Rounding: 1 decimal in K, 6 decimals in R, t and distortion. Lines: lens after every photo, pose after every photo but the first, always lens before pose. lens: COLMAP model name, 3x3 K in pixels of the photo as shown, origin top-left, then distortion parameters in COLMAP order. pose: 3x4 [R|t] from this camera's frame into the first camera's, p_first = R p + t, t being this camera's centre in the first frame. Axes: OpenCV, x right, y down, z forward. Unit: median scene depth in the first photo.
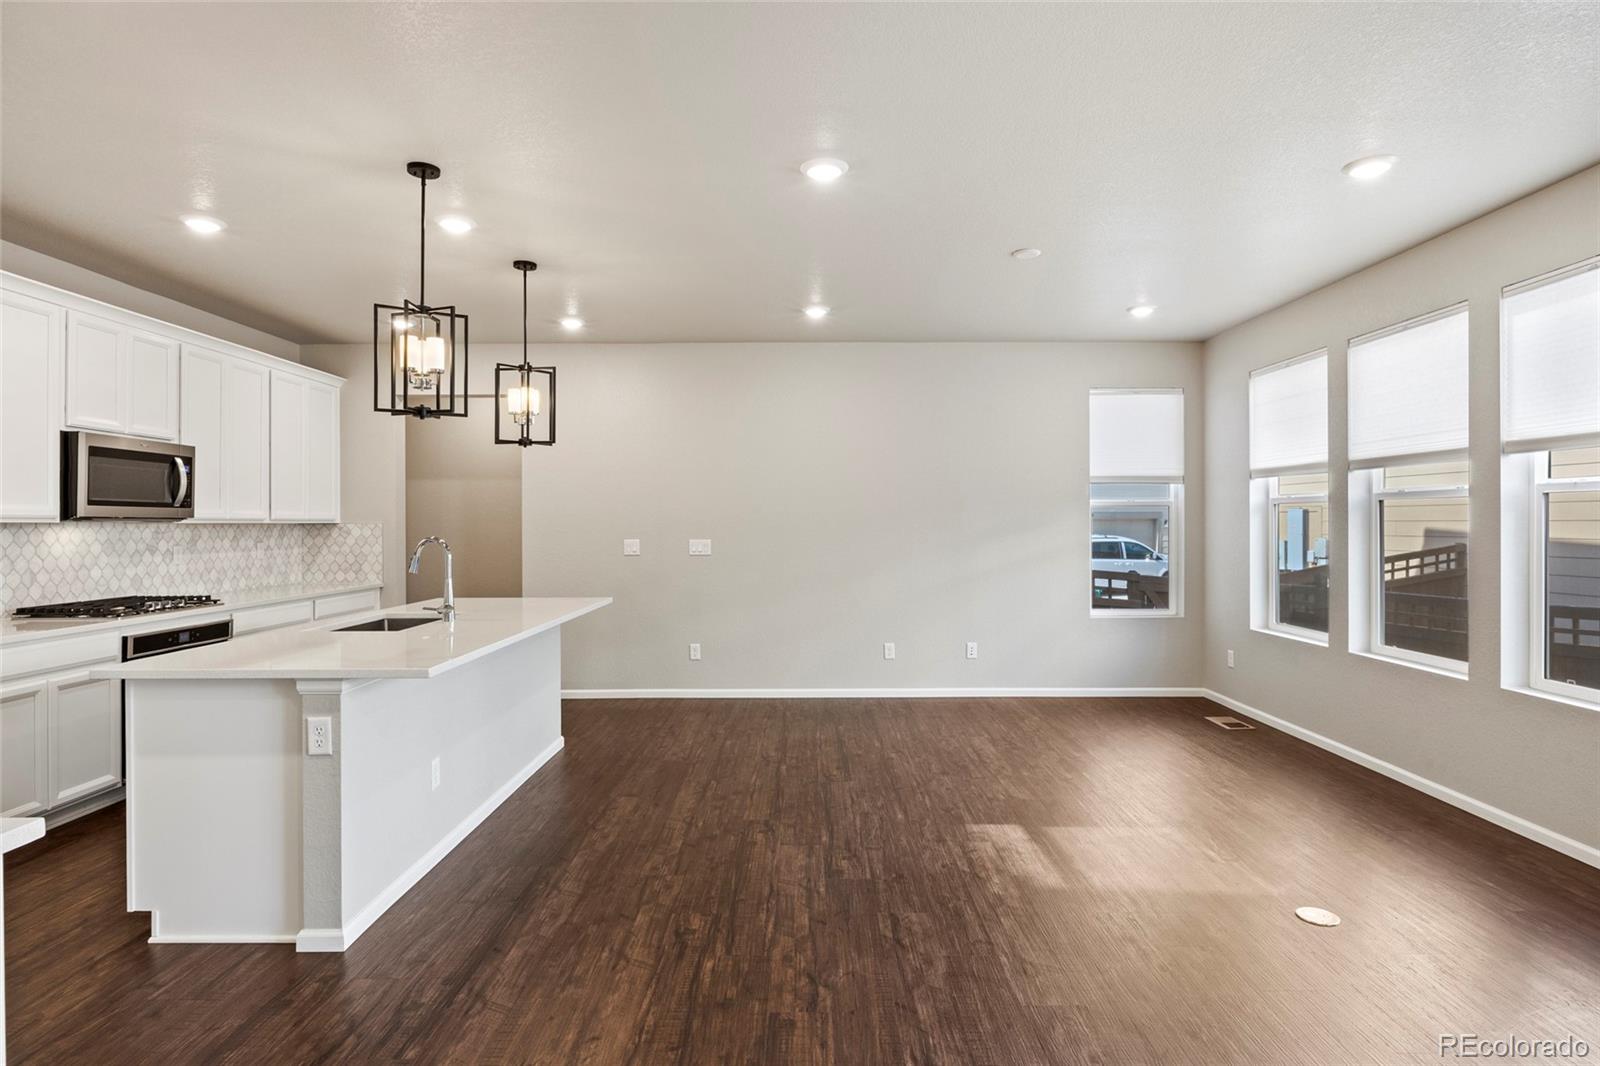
lens RADIAL K [[851.6, 0, 806.2], [0, 851.6, 527.1], [0, 0, 1]] dist [-0.006846, -0.001191]
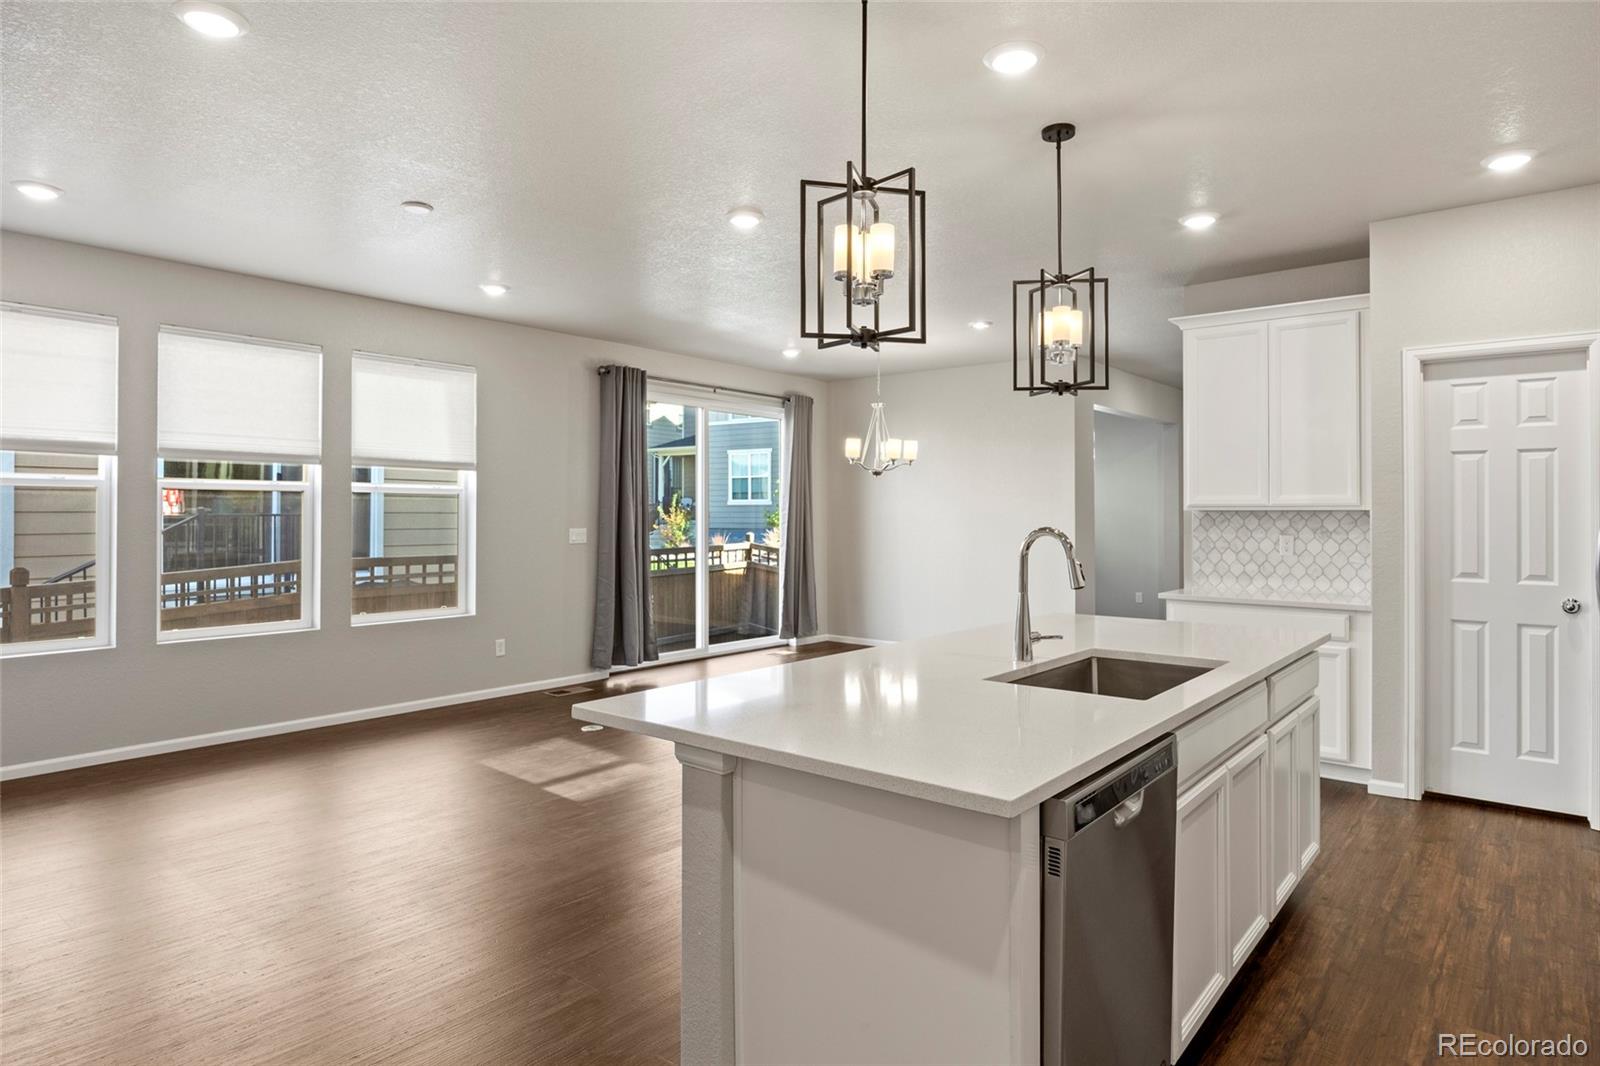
lens RADIAL K [[909.6, 0, 800.9], [0, 909.6, 507.3], [0, 0, 1]] dist [-0.011132, 0.002065]
pose [[-0.769355, 0.007529, 0.638777, -0.632798], [0.003566, 0.999966, -0.007492, 0.001564], [-0.638812, -0.003486, -0.769355, 1.419417]]
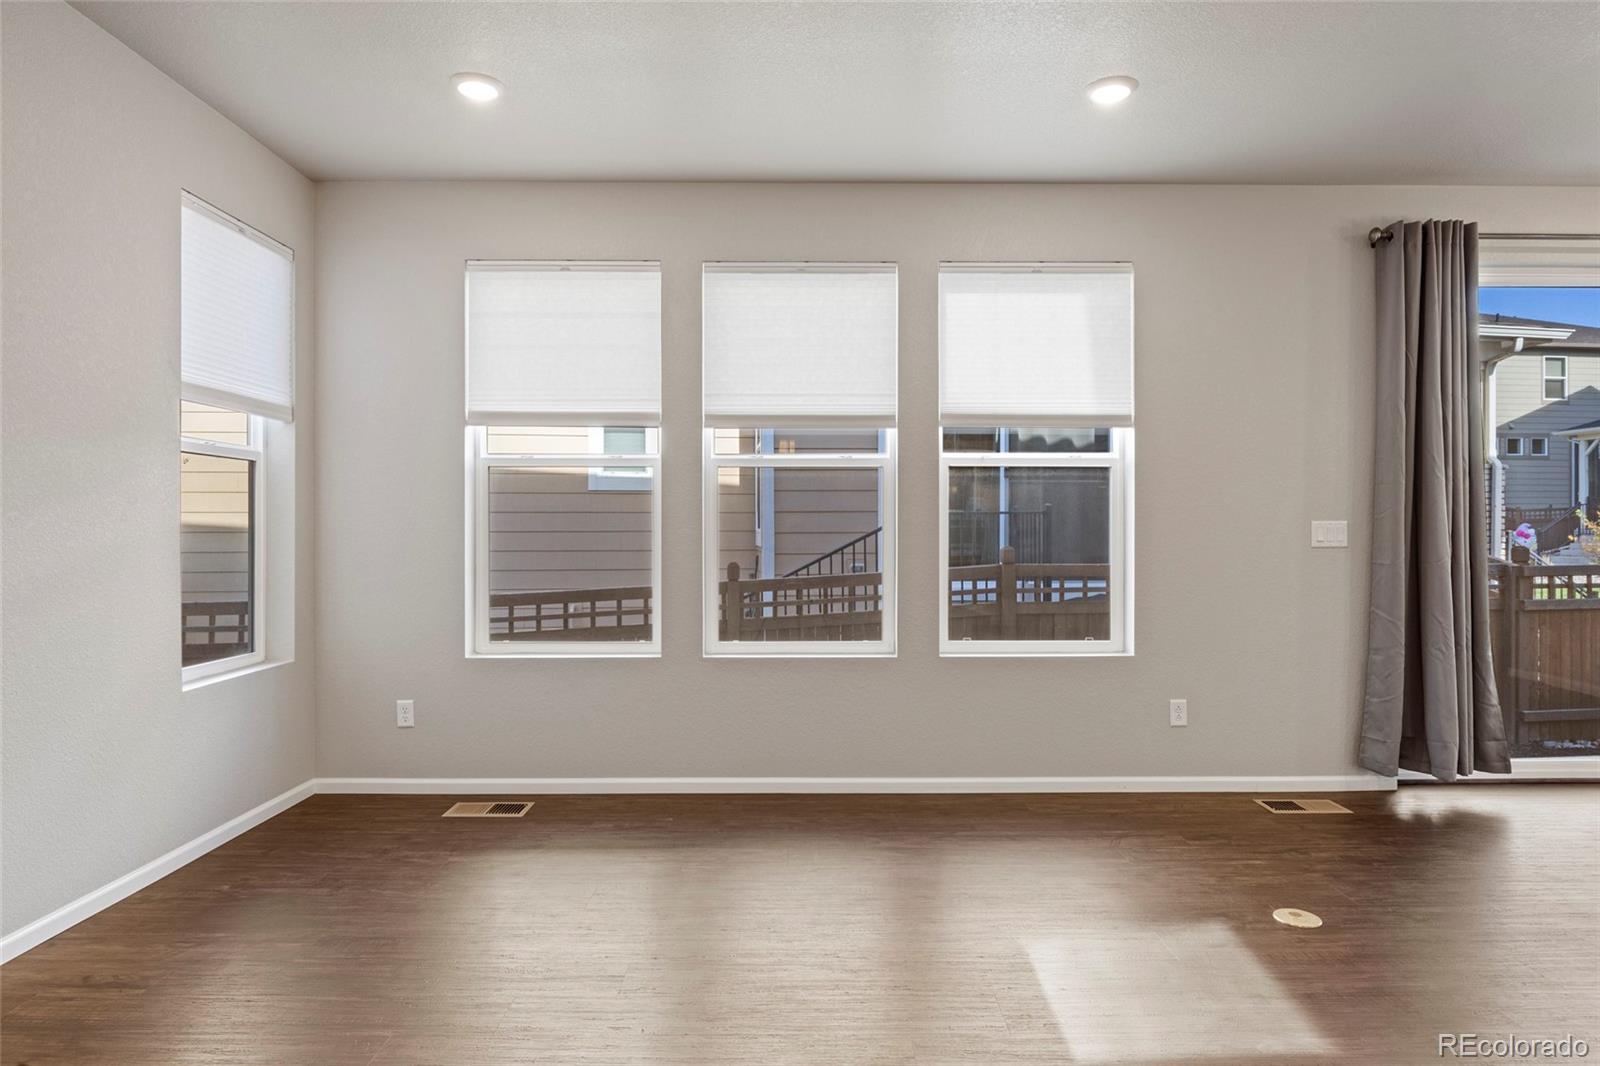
lens RADIAL K [[926.5, 0, 785.5], [0, 926.5, 525.5], [0, 0, 1]] dist [-0.013878, 0.000522]
pose [[-0.004395, 0.003717, 0.999983, -0.236764], [0.005151, 0.999980, -0.003695, 0.030914], [-0.999977, 0.005135, -0.004414, 0.992846]]
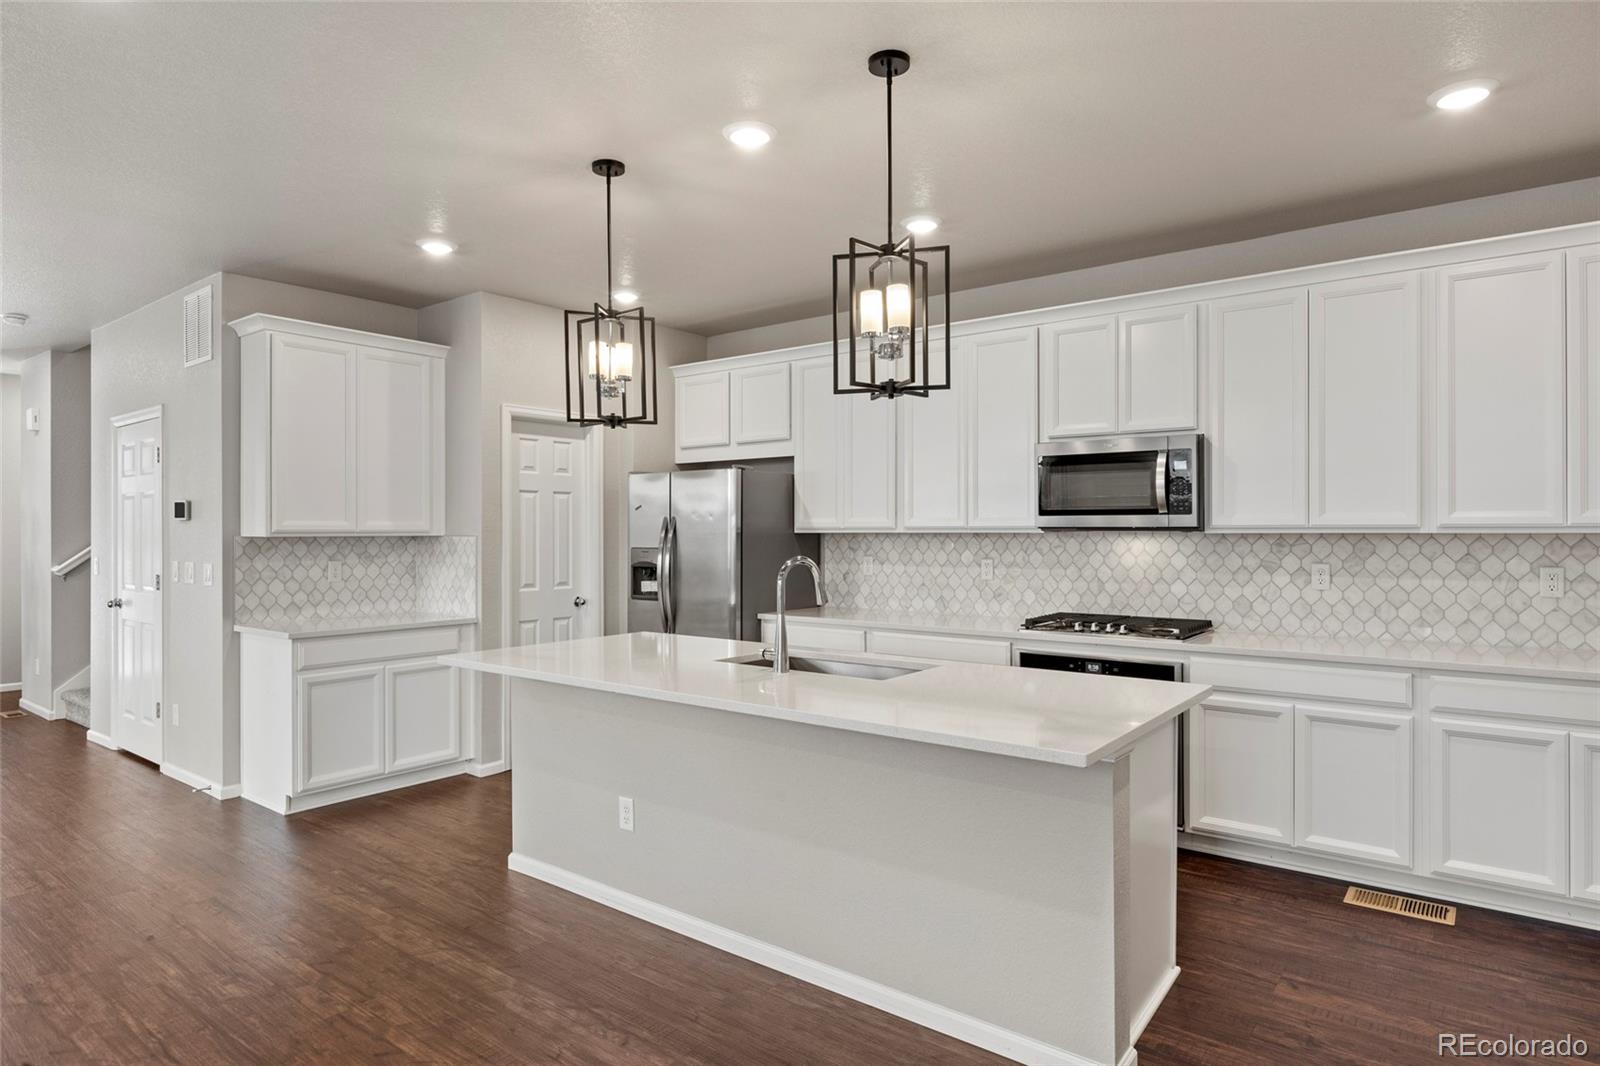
lens RADIAL K [[905.1, 0, 803.0], [0, 905.1, 525.8], [0, 0, 1]] dist [-0.013218, 0.002096]
pose [[-0.614185, 0.001575, -0.789160, 0.156599], [0.001796, 0.999998, 0.000597, -0.013509], [0.789160, -0.001050, -0.614187, 1.302363]]
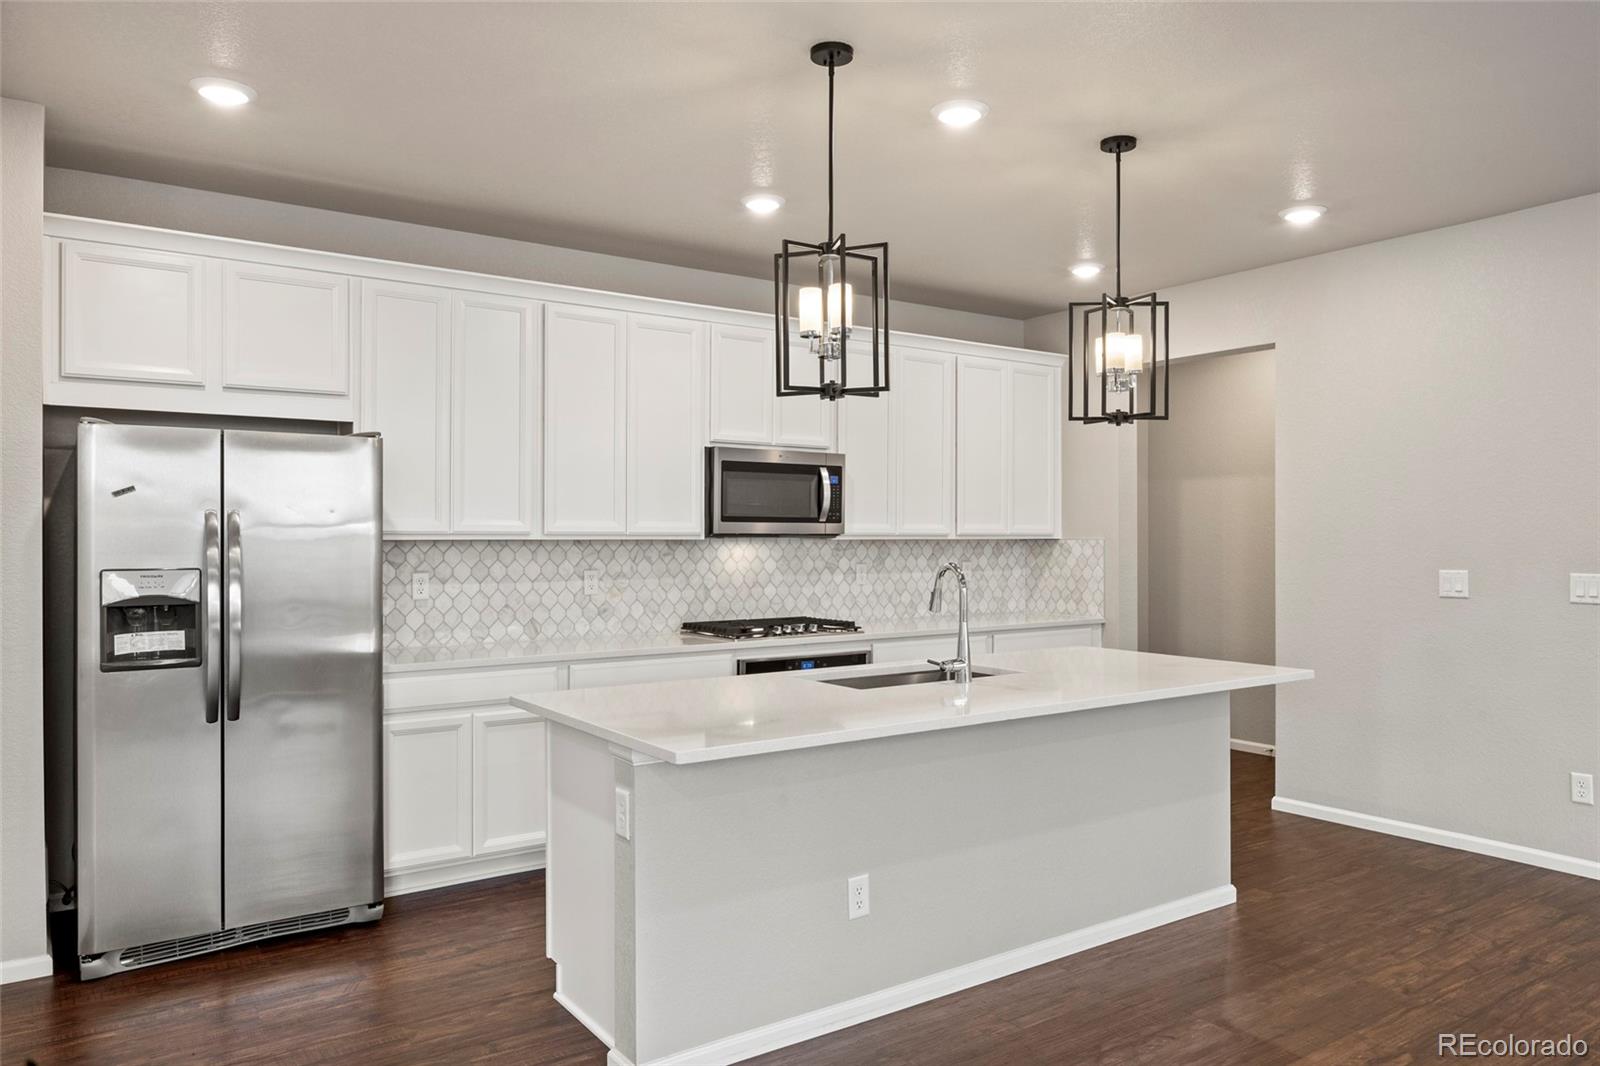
lens RADIAL K [[1091.8, 0, 806.9], [0, 1091.8, 535.9], [0, 0, 1]] dist [0.000394, 0.000073]
pose [[0.569635, 0.002418, -0.821894, 0.217013], [-0.004612, 0.999989, -0.000255, -0.008710], [0.821885, 0.003936, 0.569641, 0.330665]]
